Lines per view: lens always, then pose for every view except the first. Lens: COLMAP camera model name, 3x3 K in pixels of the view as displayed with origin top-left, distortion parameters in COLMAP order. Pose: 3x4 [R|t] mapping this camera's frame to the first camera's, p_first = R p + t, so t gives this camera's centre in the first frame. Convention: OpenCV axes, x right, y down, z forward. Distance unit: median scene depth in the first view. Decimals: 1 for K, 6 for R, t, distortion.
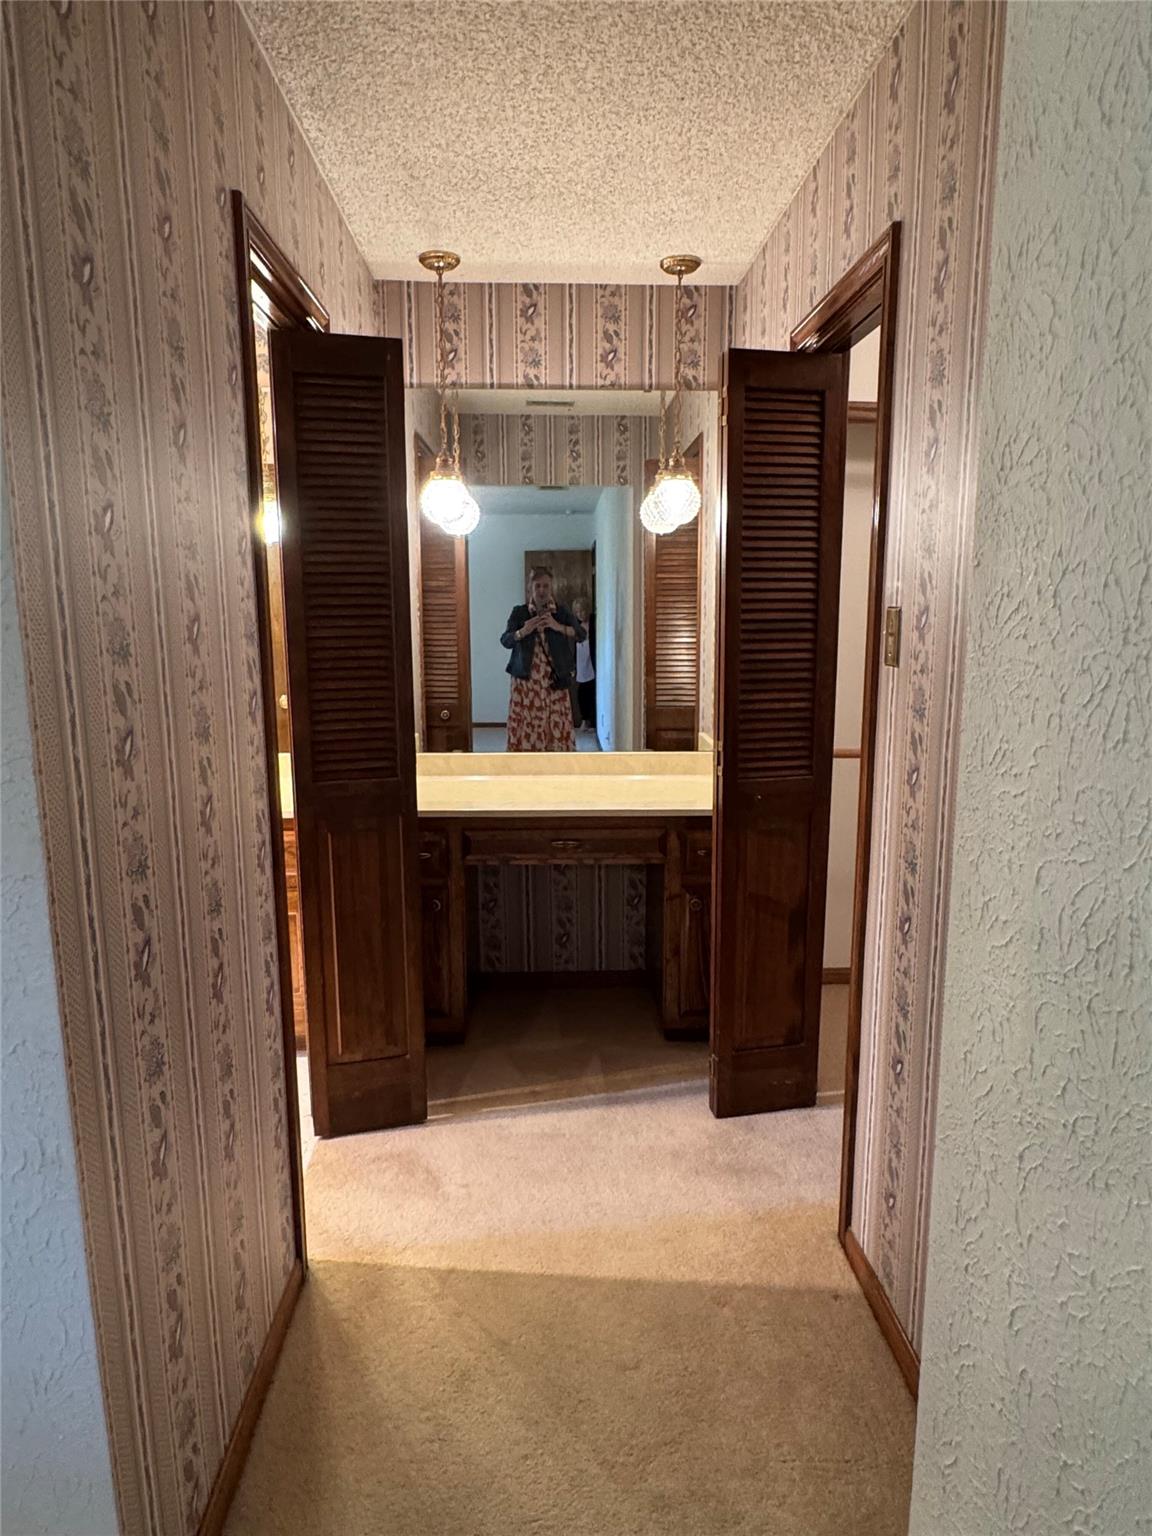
lens RADIAL K [[957.5, 0, 576.0], [0, 957.5, 768.0], [0, 0, 1]] dist [-0.007875, 0.001619]
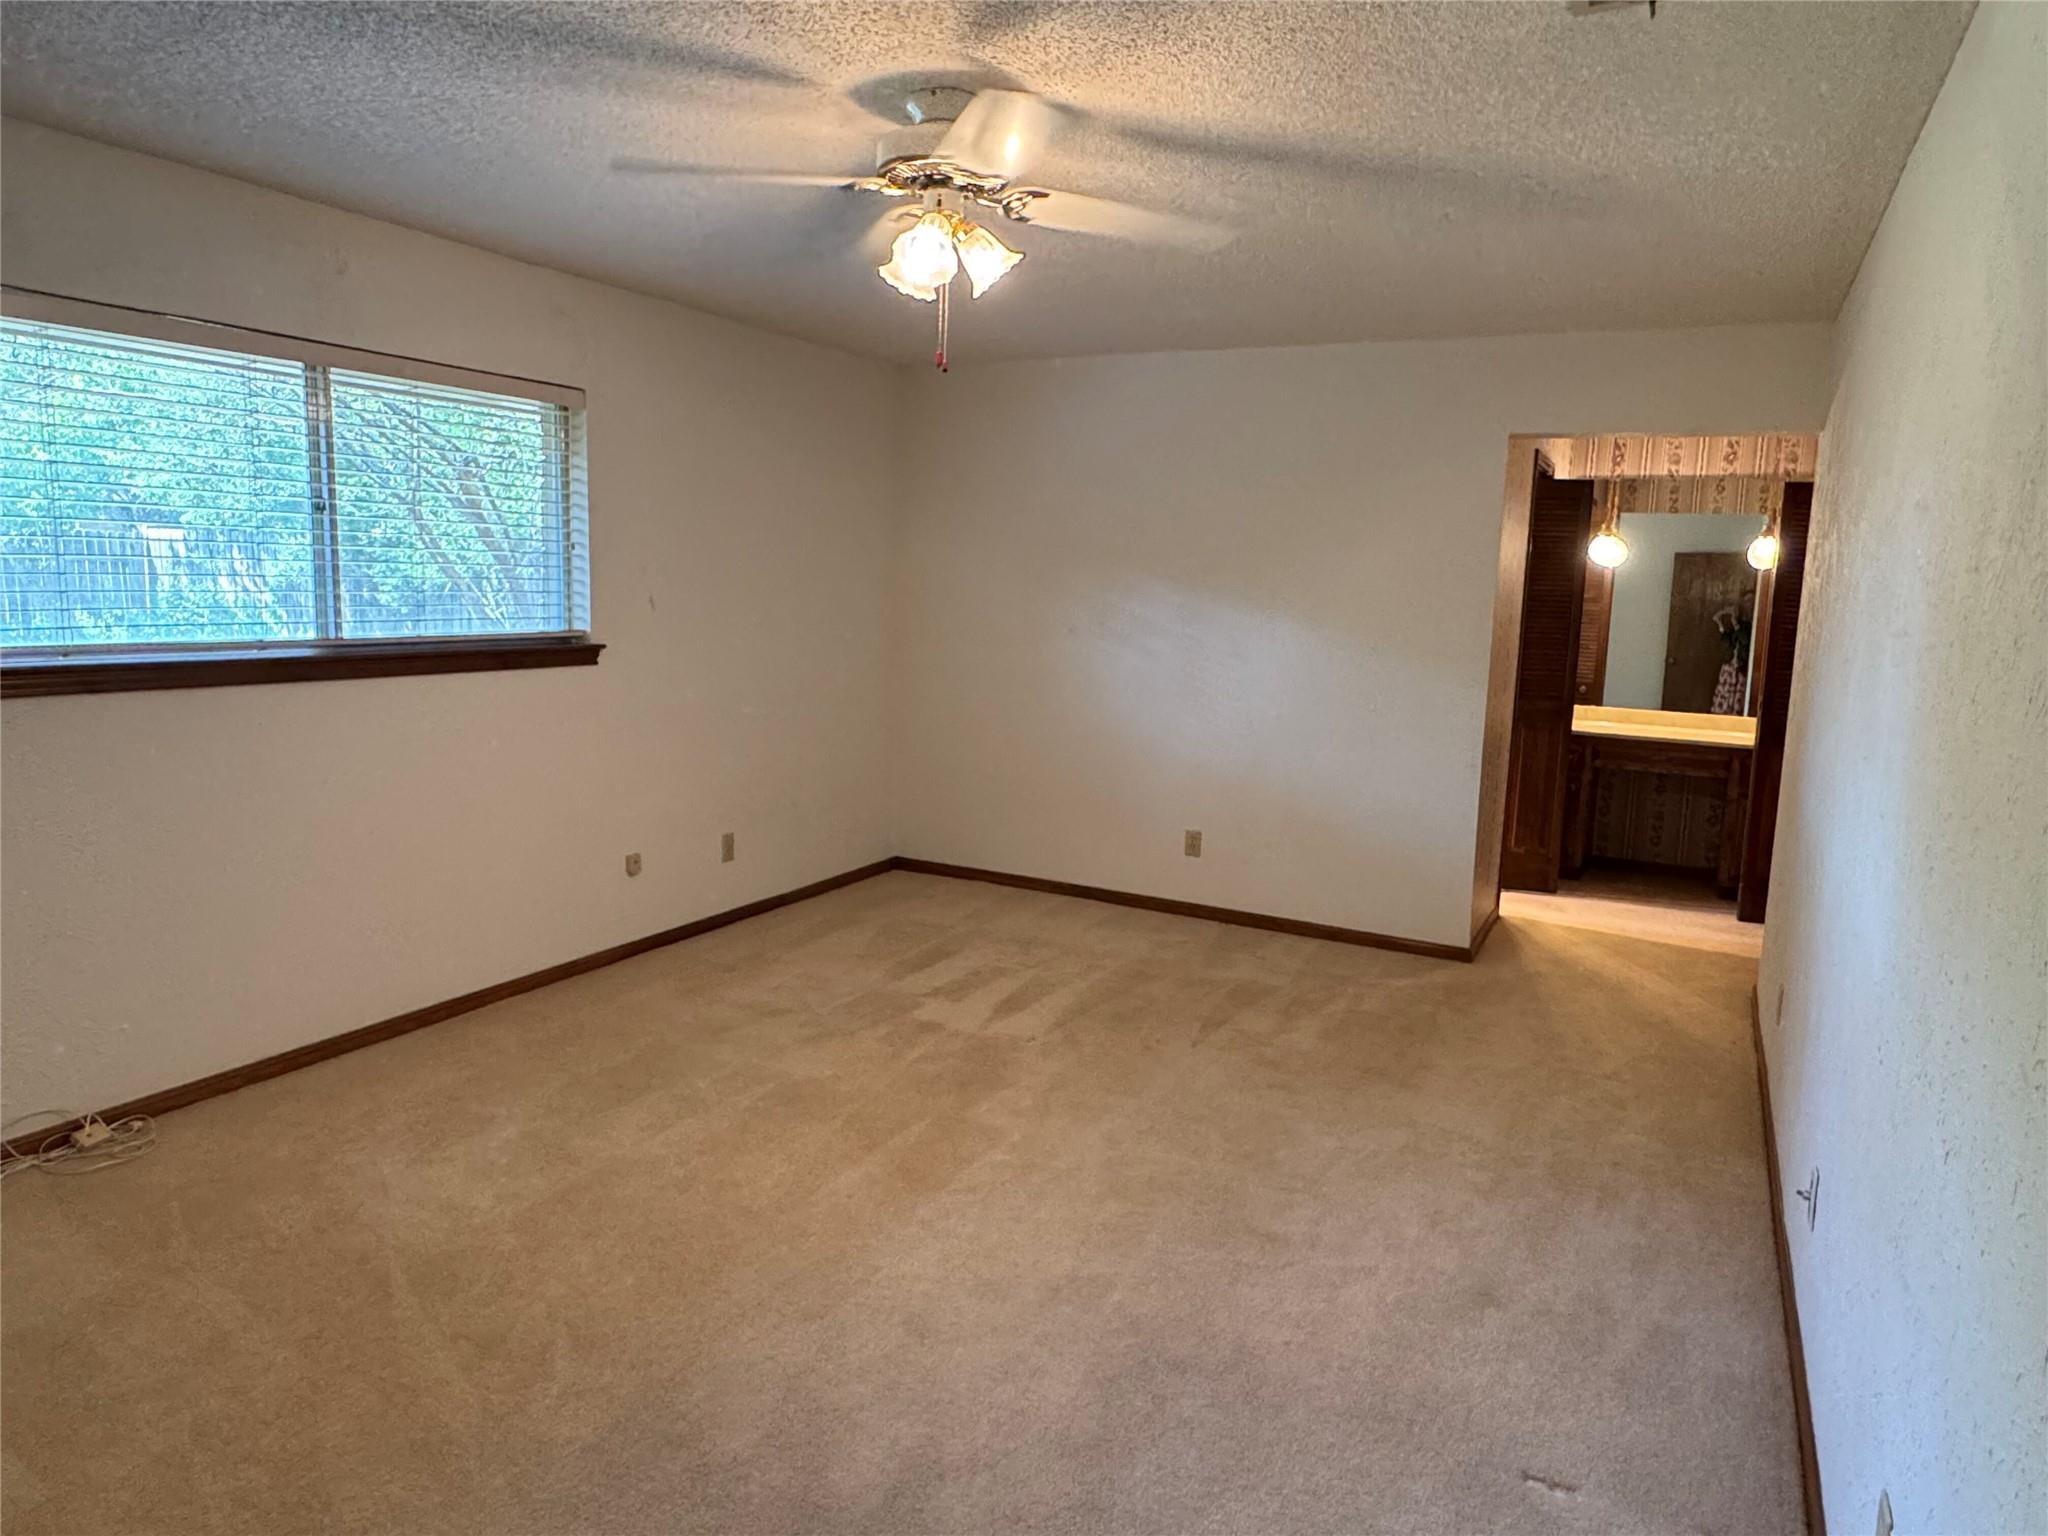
lens RADIAL K [[1276.7, 0, 1010.7], [0, 1276.7, 766.4], [0, 0, 1]] dist [-0.007875, 0.001619]
pose [[0.860276, 0.100897, -0.499744, 0.115396], [-0.120198, 0.992729, -0.006484, 0.224394], [0.495456, 0.065646, 0.866149, -1.359313]]
